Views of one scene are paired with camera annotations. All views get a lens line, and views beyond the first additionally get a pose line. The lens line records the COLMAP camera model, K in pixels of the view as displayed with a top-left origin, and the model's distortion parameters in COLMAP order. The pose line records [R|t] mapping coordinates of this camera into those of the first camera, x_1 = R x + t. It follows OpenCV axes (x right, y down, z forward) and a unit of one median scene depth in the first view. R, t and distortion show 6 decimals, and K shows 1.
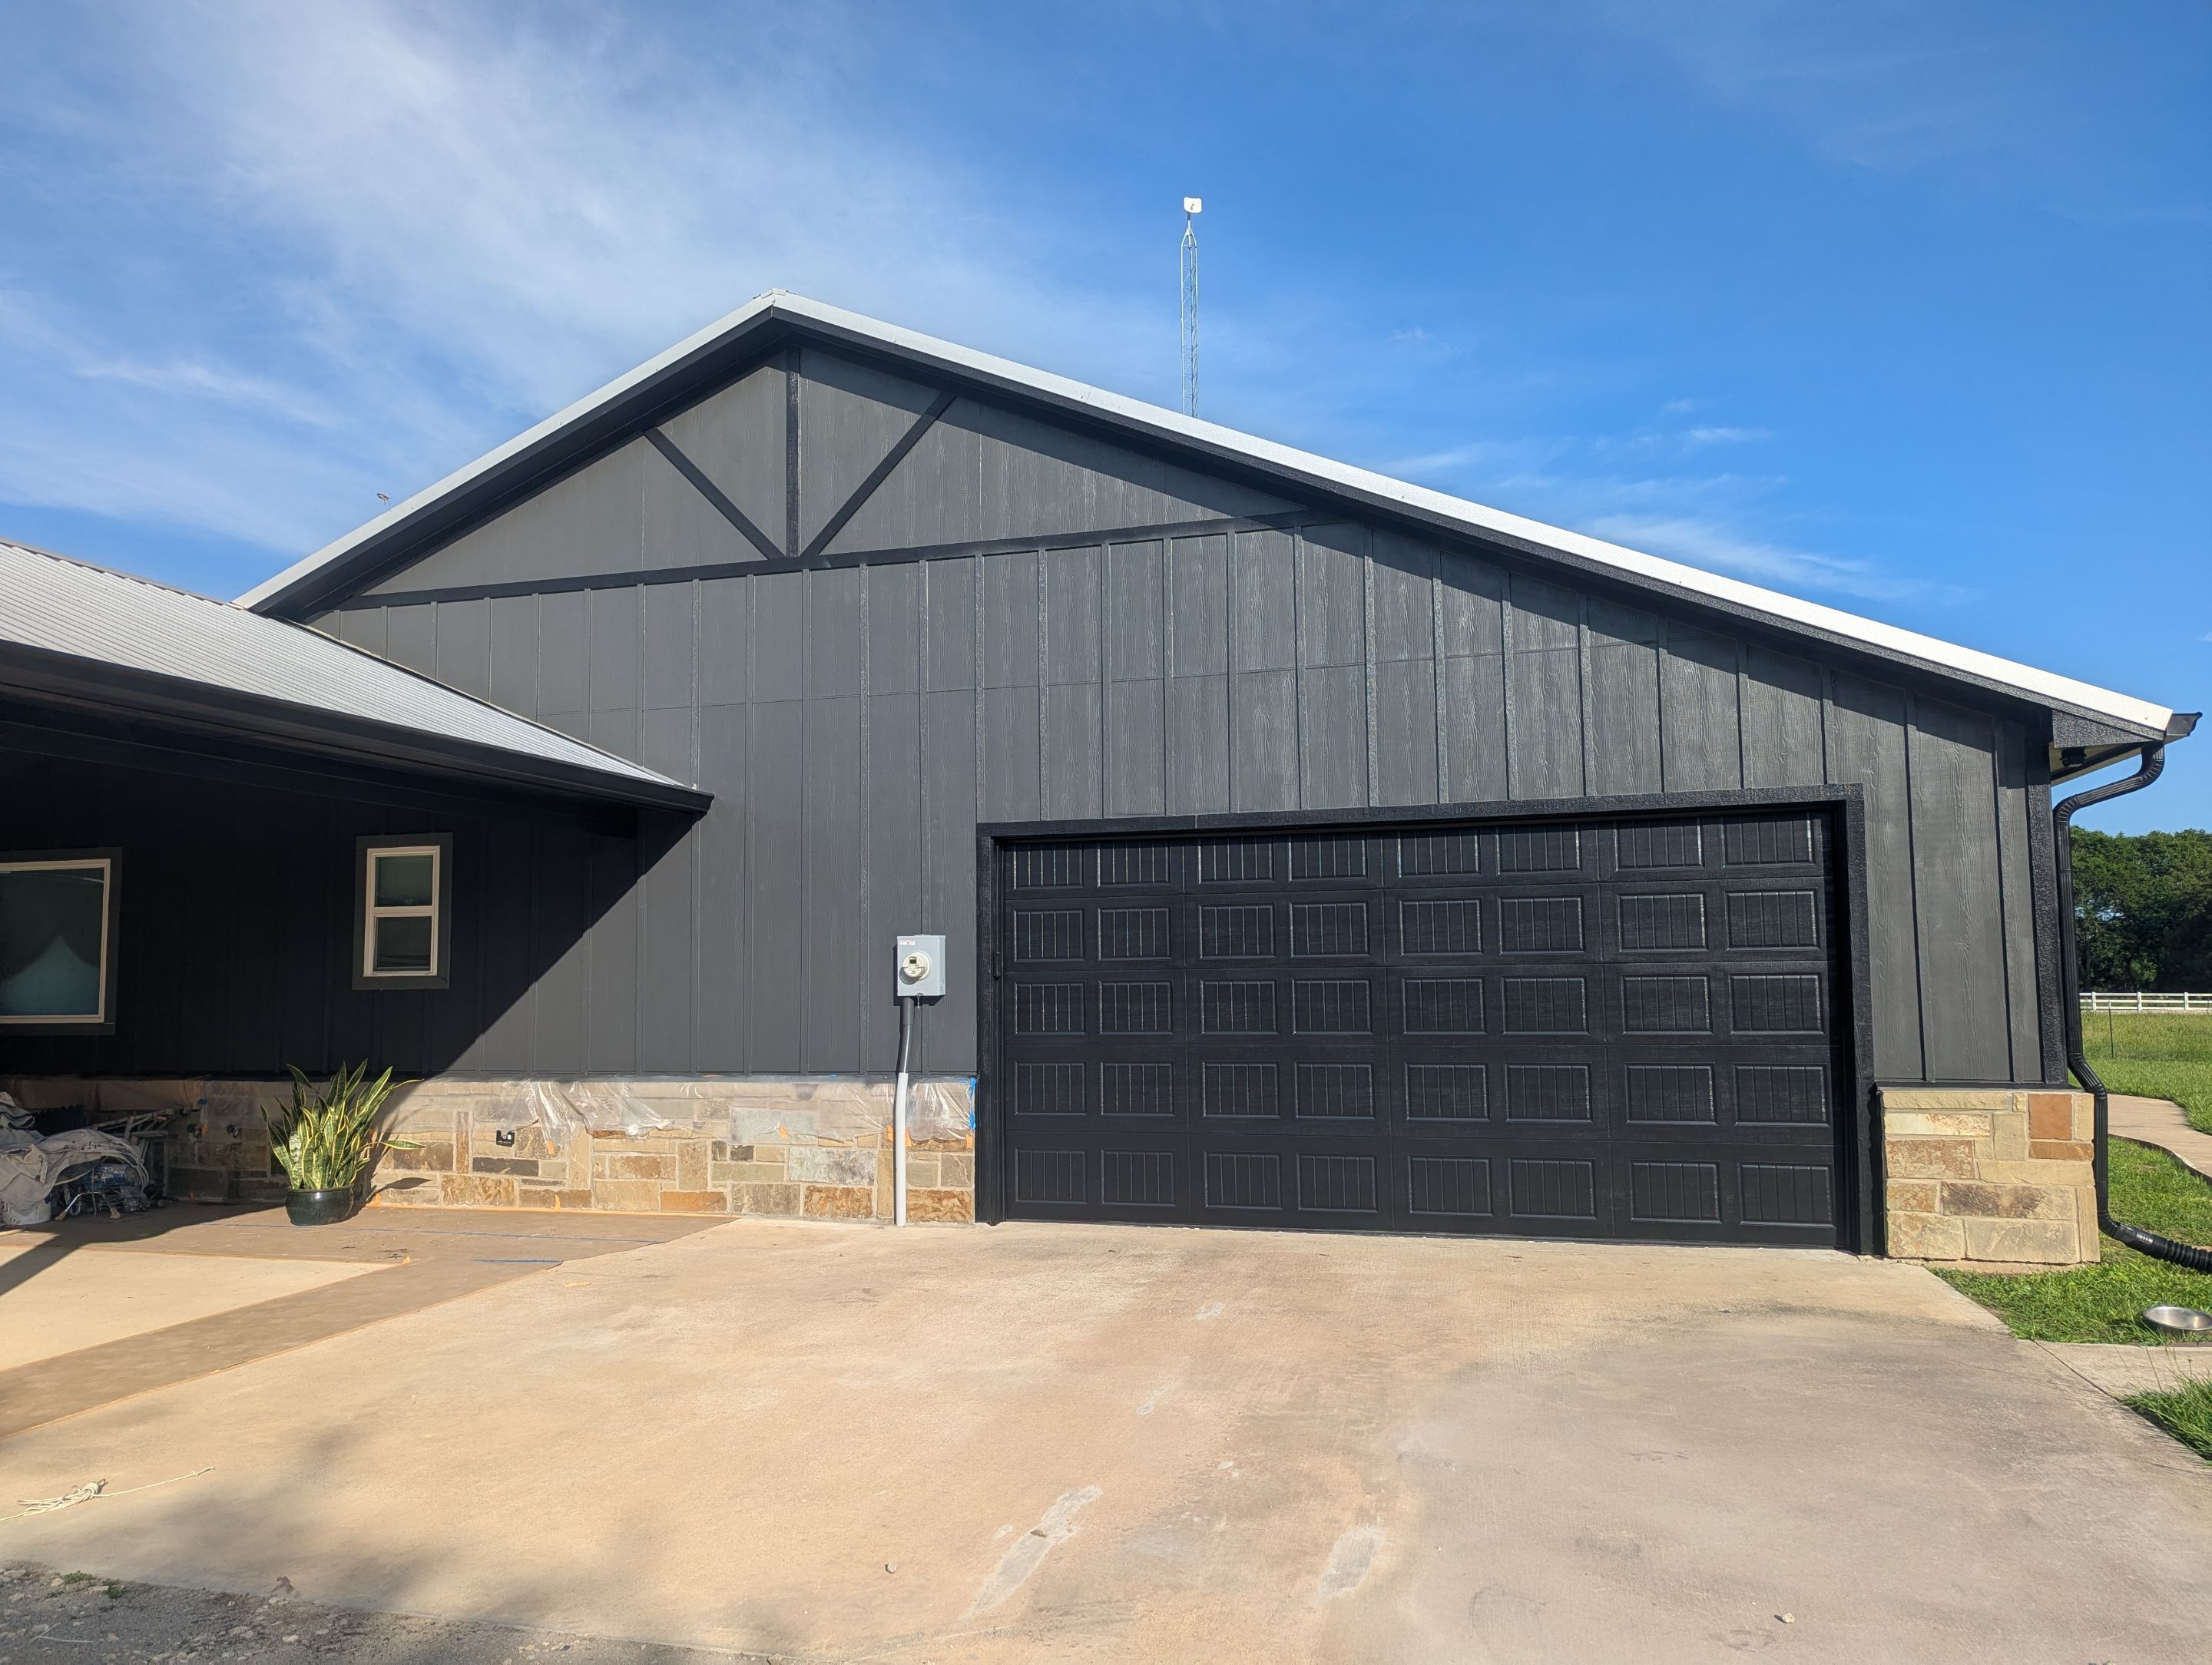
lens RADIAL K [[1588.0, 0, 1103.9], [0, 1588.0, 868.7], [0, 0, 1]] dist [0.035782, -0.003634]
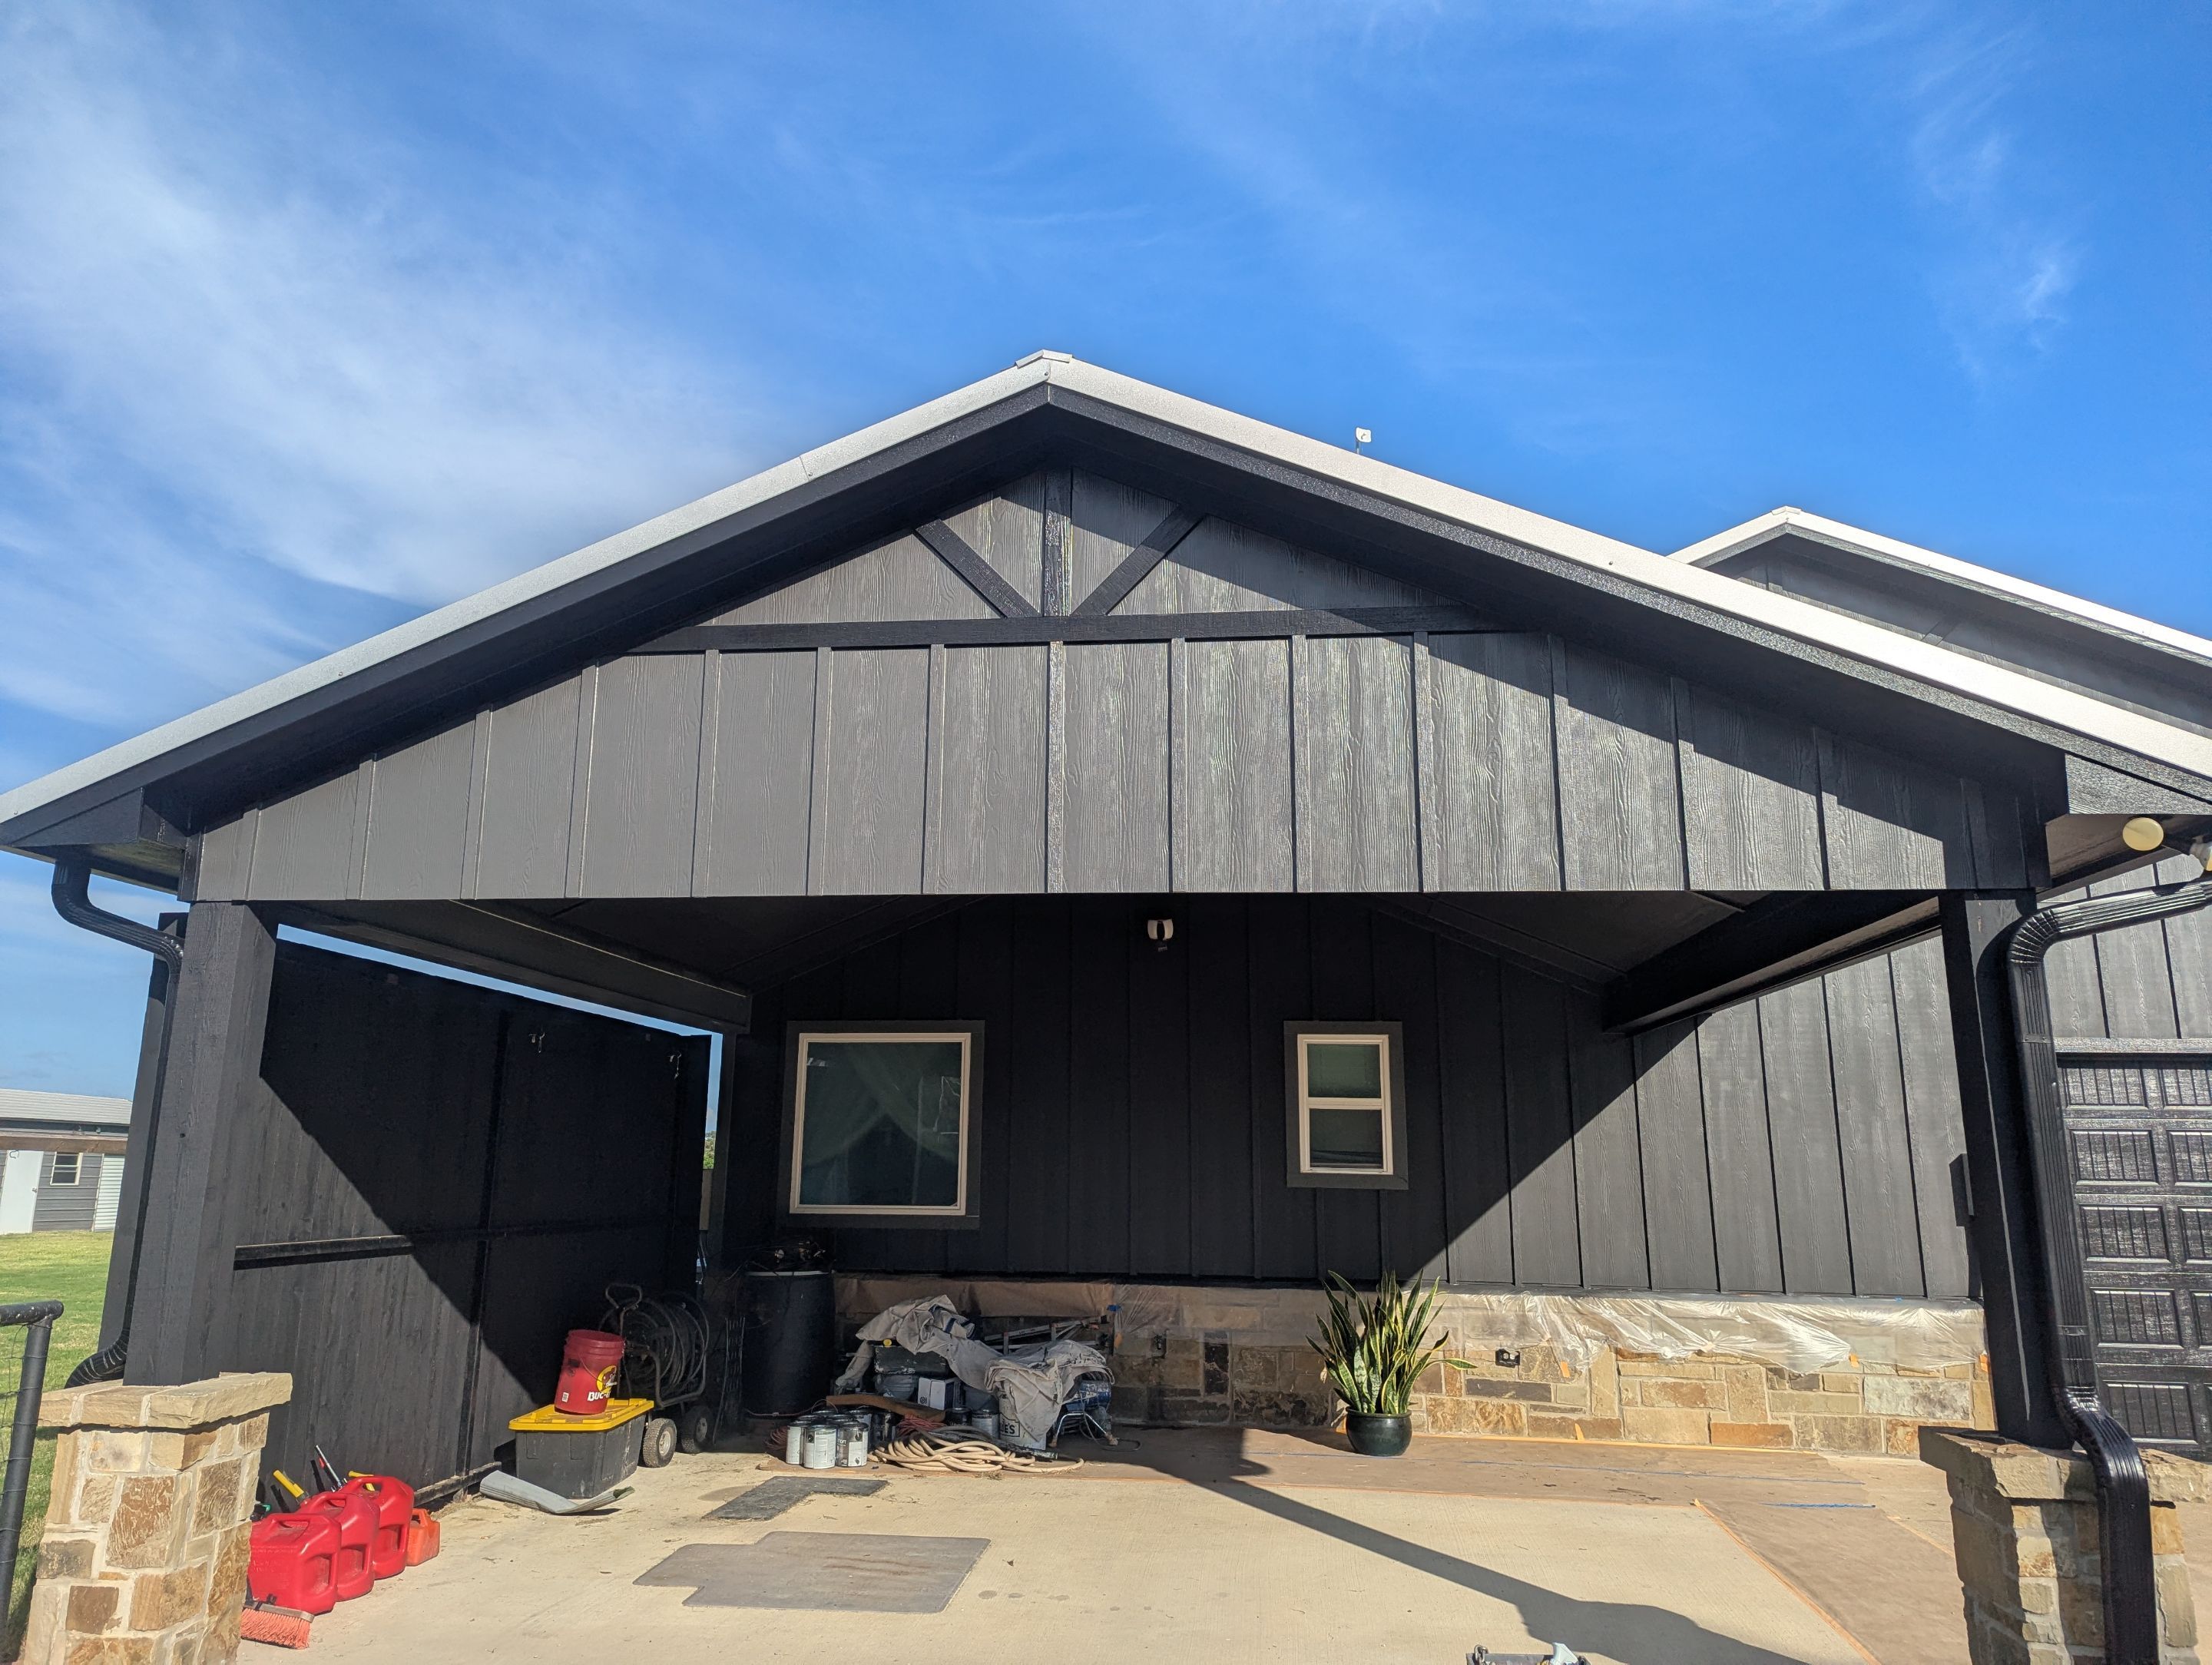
lens RADIAL K [[1562.0, 0, 1072.5], [0, 1562.0, 841.1], [0, 0, 1]] dist [0.078757, -0.064673]
pose [[0.987299, 0.054507, 0.149234, -0.775344], [-0.034195, 0.990196, -0.135436, 0.004626], [-0.155153, 0.128613, 0.979483, 0.101845]]
